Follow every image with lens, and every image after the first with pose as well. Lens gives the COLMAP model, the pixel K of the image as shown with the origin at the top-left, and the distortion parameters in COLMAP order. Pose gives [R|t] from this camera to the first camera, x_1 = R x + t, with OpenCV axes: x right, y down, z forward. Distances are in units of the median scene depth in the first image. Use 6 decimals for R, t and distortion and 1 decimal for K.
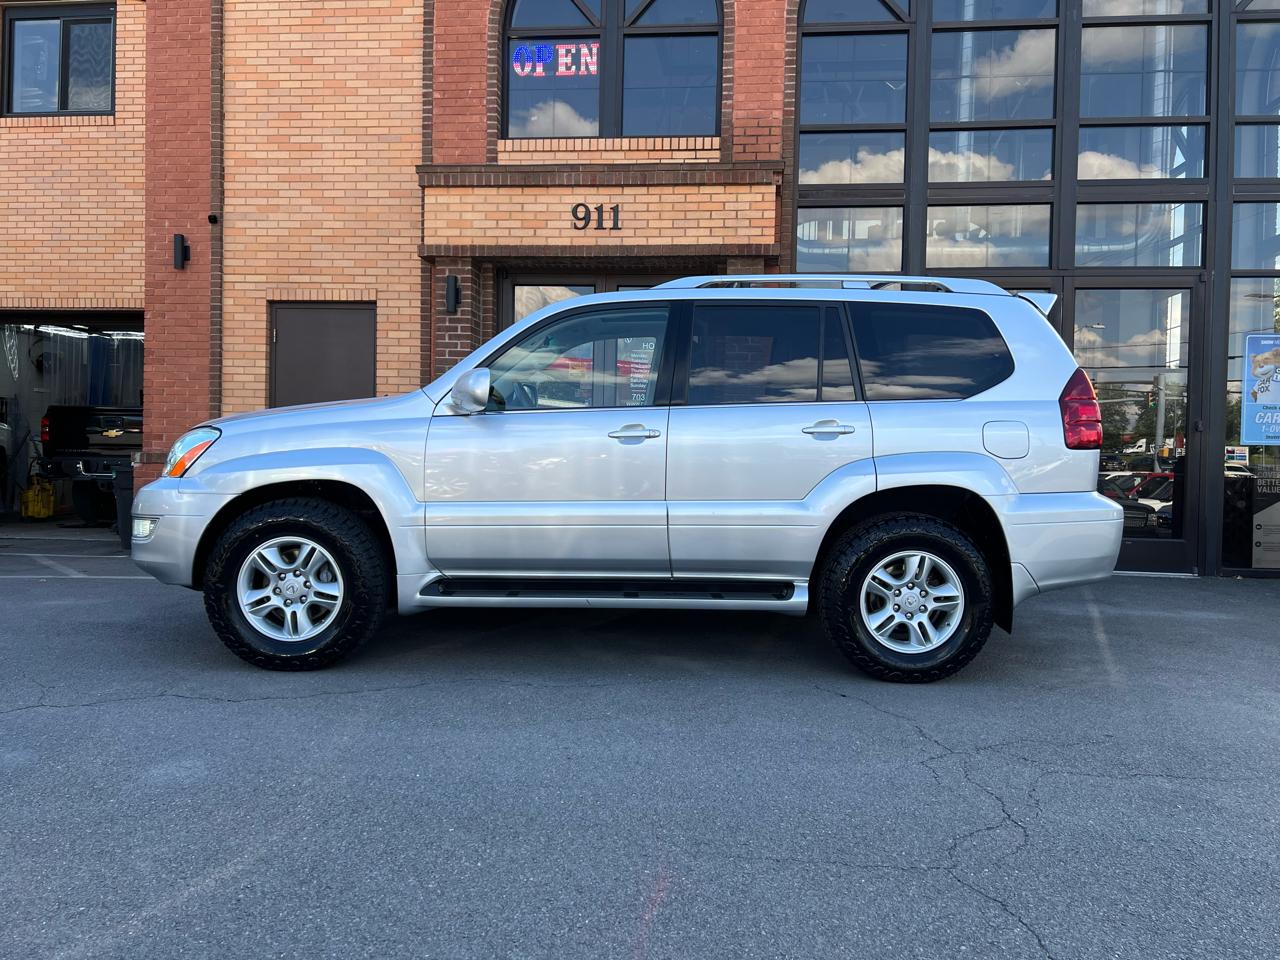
lens RADIAL K [[960.7, 0, 641.0], [0, 960.7, 475.9], [0, 0, 1]] dist [0.047859, -0.050985]
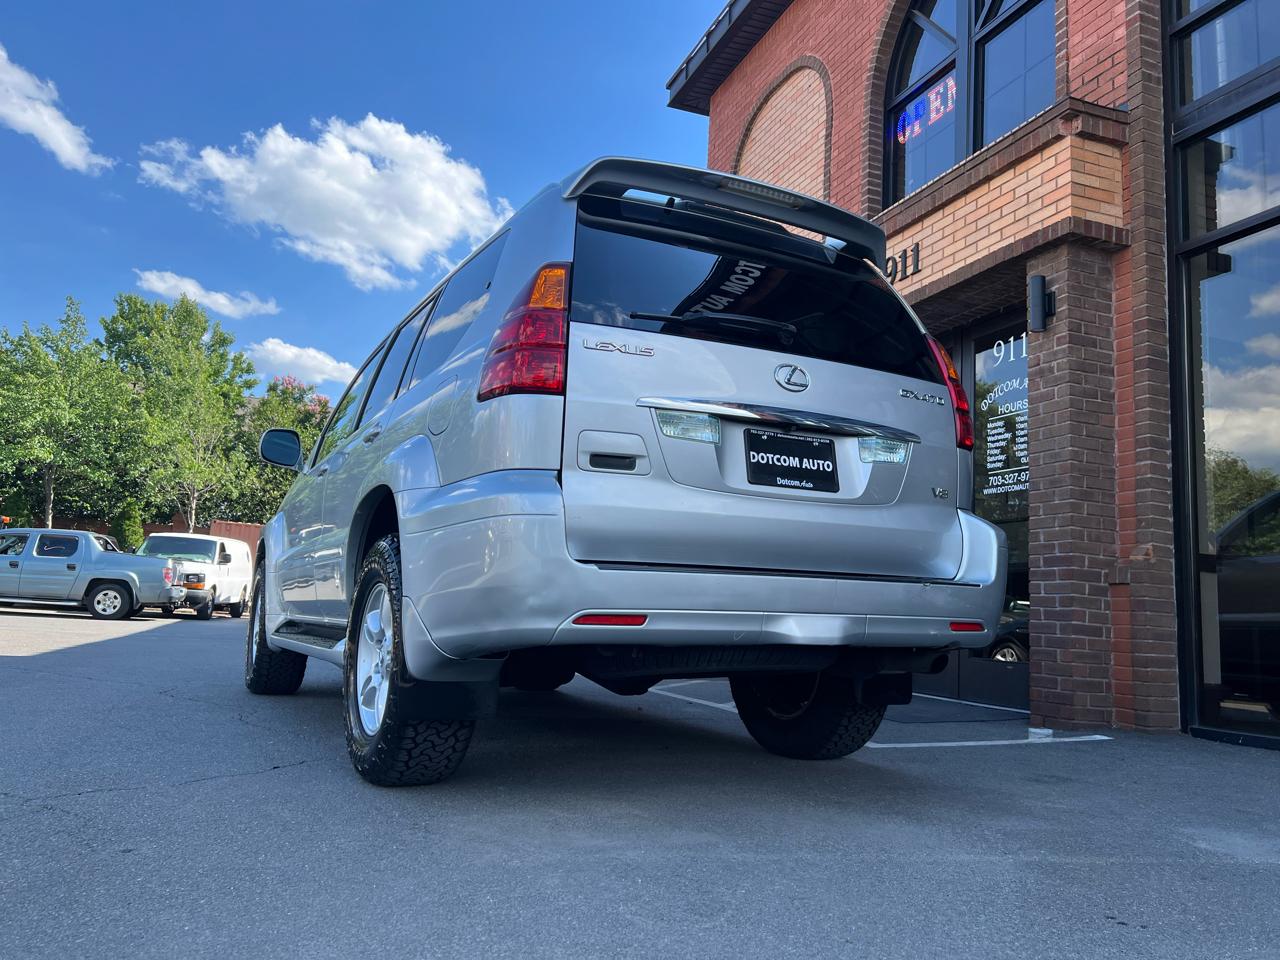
lens RADIAL K [[960.7, 0, 634.5], [0, 960.7, 470.2], [0, 0, 1]] dist [0.047859, -0.050985]
pose [[0.449961, -0.131812, -0.883267, 0.546720], [-0.065081, 0.981578, -0.179638, 0.061140], [0.890674, 0.138314, 0.433093, 0.465926]]
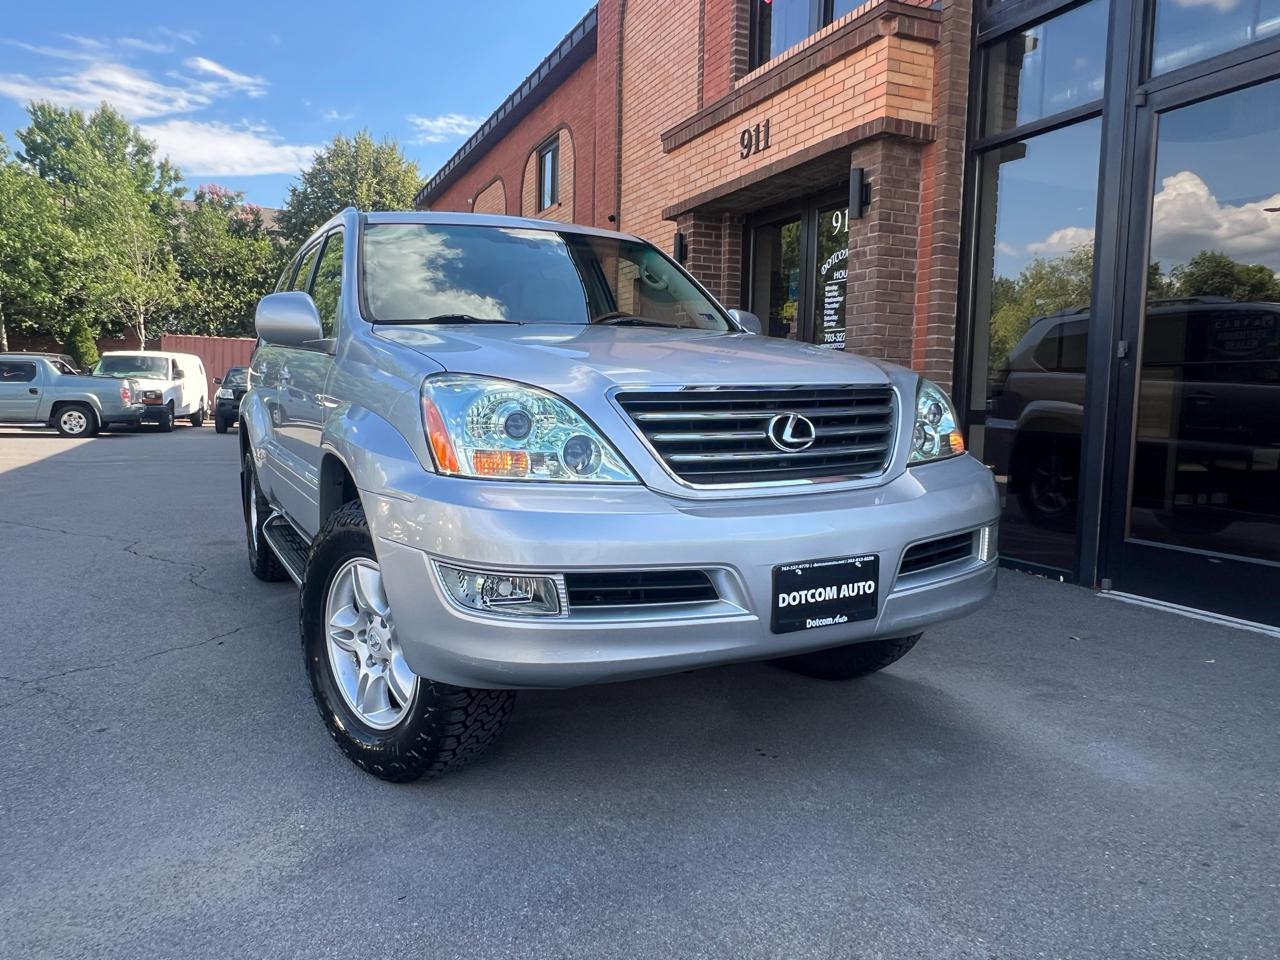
lens RADIAL K [[901.2, 0, 629.2], [0, 901.2, 476.4], [0, 0, 1]] dist [-0.003487, 0.001062]
pose [[0.498757, 0.063768, -0.864393, 0.635120], [-0.028754, 0.997958, 0.057030, -0.000891], [0.866265, -0.003589, 0.499572, 0.475152]]
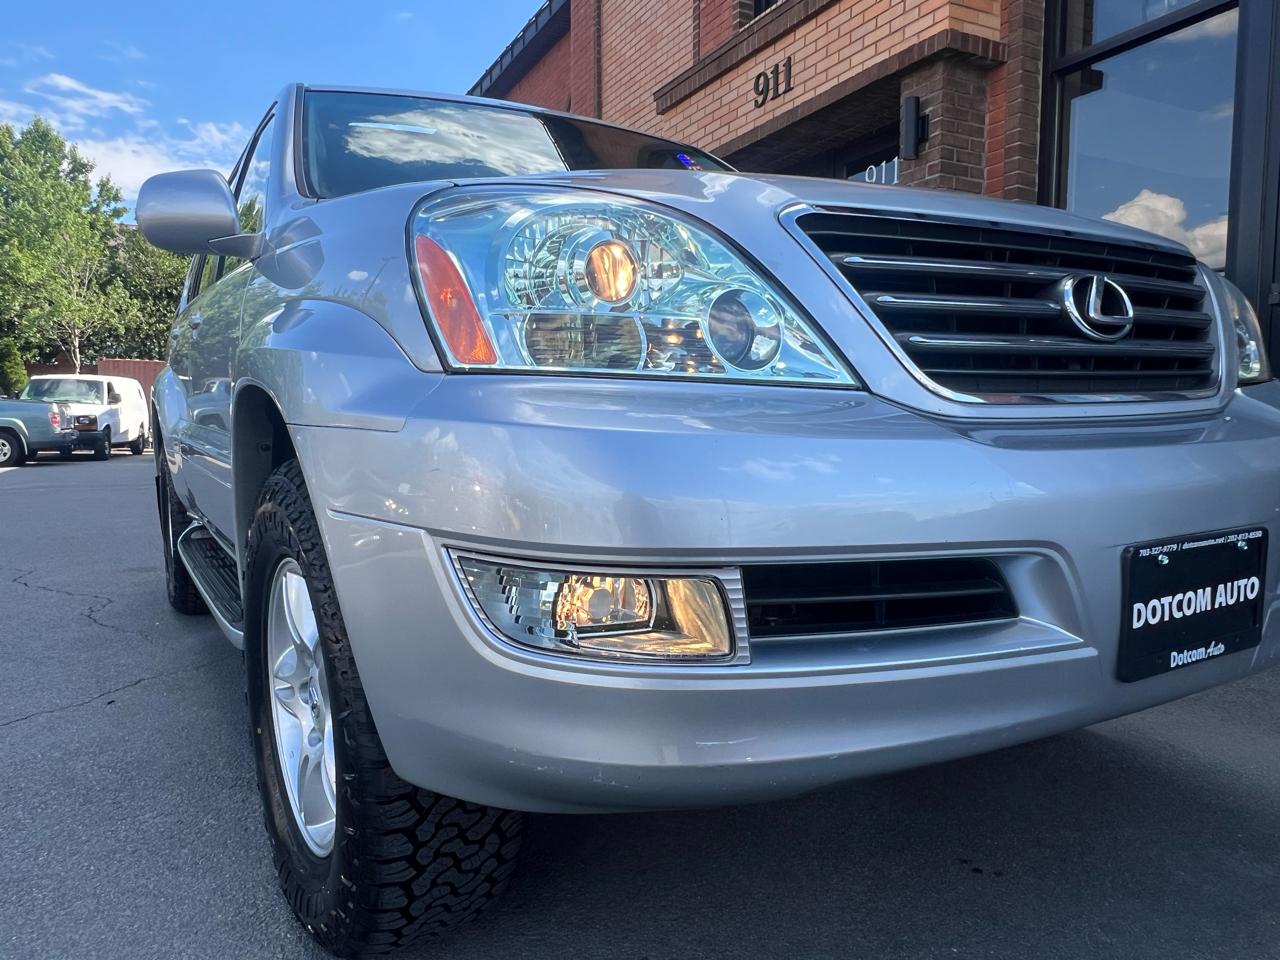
lens RADIAL K [[901.2, 0, 630.3], [0, 901.2, 497.5], [0, 0, 1]] dist [-0.003487, 0.001062]
pose [[0.538799, 0.047897, -0.841072, 0.506656], [-0.010457, 0.998686, 0.050173, 0.024862], [0.842369, -0.018238, 0.538592, 0.509156]]
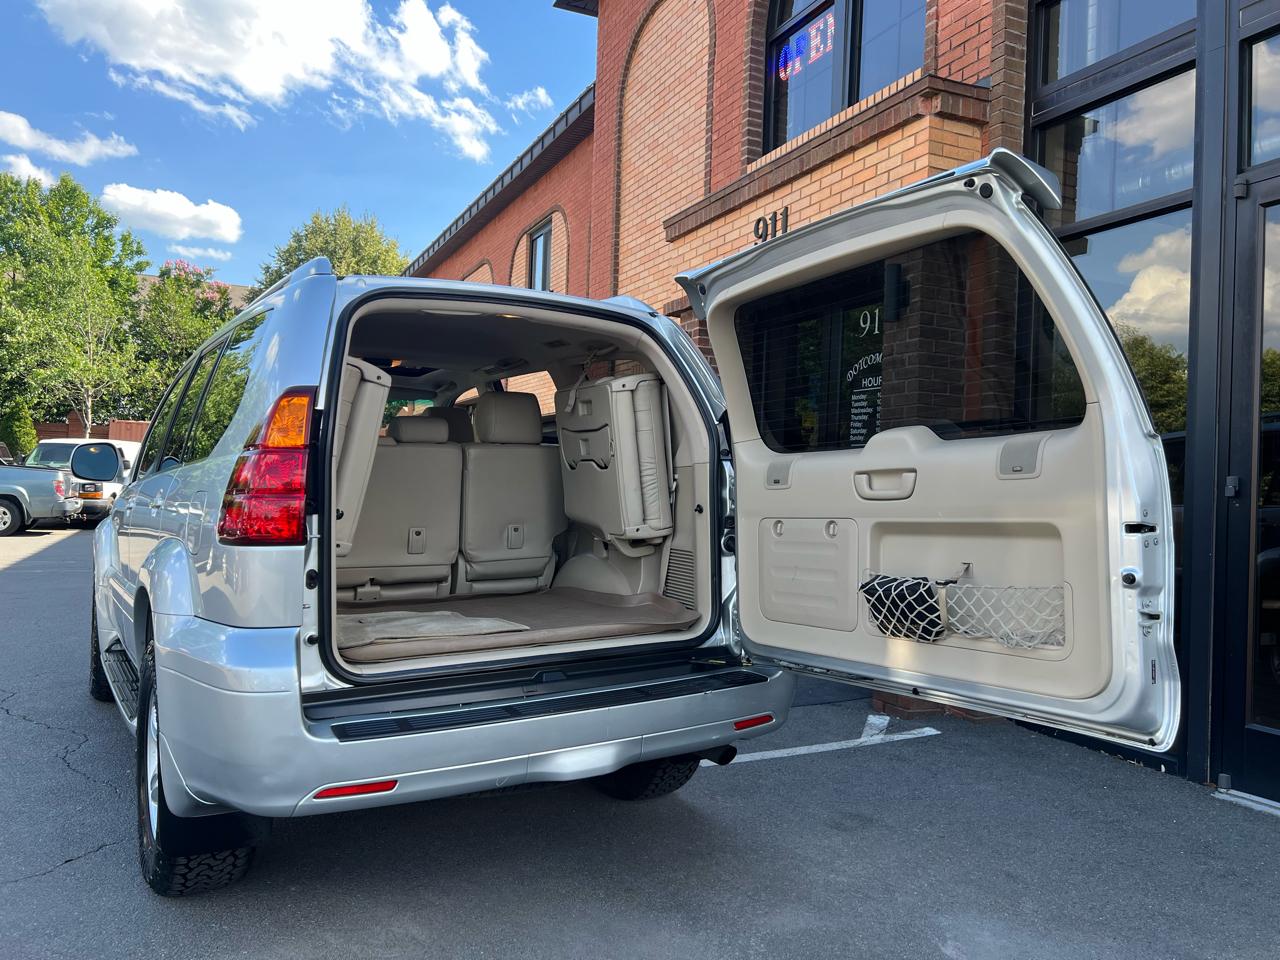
lens RADIAL K [[960.7, 0, 639.6], [0, 960.7, 476.4], [0, 0, 1]] dist [0.047859, -0.050985]
pose [[0.513659, -0.016496, -0.857836, 0.567189], [-0.041977, 0.998135, -0.044329, -0.027567], [0.856967, 0.058780, 0.512008, 0.512100]]
